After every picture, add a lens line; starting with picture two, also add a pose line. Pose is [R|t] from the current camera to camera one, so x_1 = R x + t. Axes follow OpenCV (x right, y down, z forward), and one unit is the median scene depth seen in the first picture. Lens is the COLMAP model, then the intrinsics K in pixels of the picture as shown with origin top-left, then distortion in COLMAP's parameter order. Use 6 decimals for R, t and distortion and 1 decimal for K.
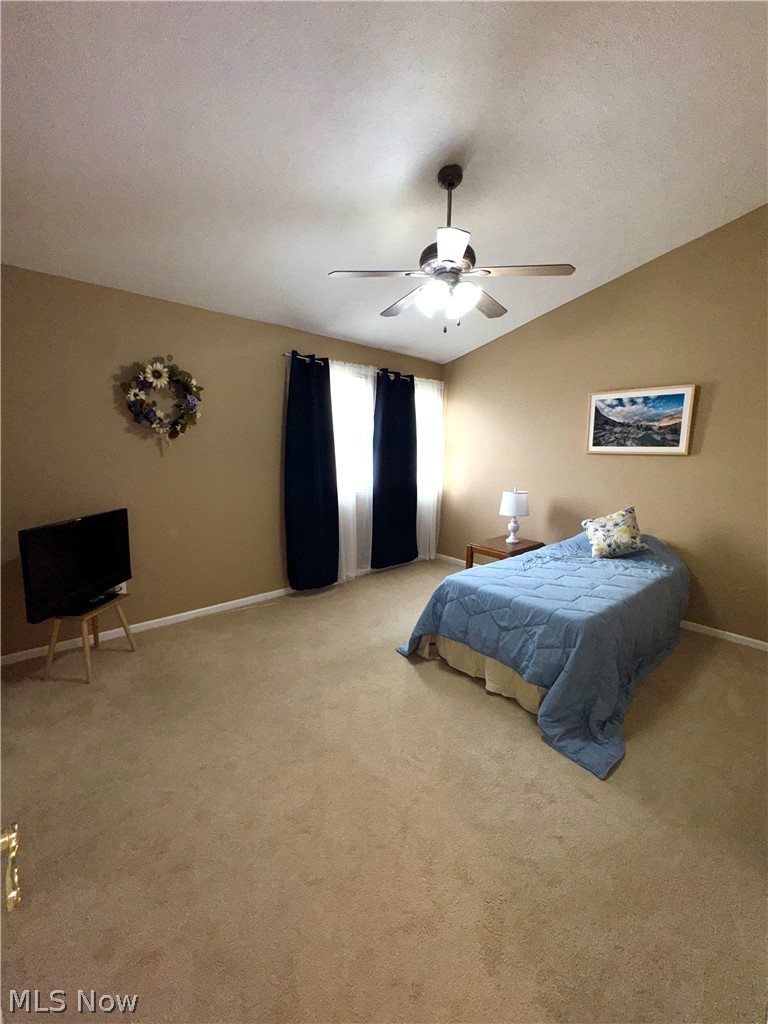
lens RADIAL K [[409.5, 0, 384.8], [0, 409.5, 511.2], [0, 0, 1]] dist [0.000497, -0.000035]
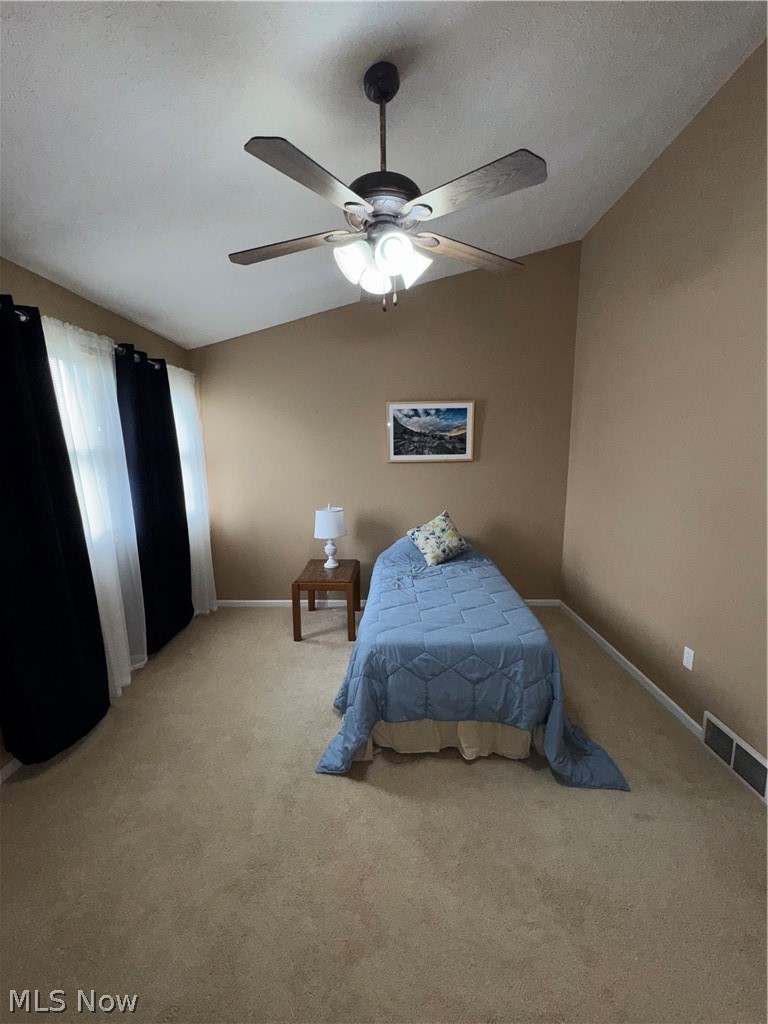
lens RADIAL K [[409.5, 0, 384.6], [0, 409.5, 512.3], [0, 0, 1]] dist [0.000497, -0.000035]
pose [[0.681605, -0.140265, 0.718151, -0.278743], [0.138591, 0.988437, 0.061518, -0.096106], [-0.718476, 0.057598, 0.693163, 0.368519]]
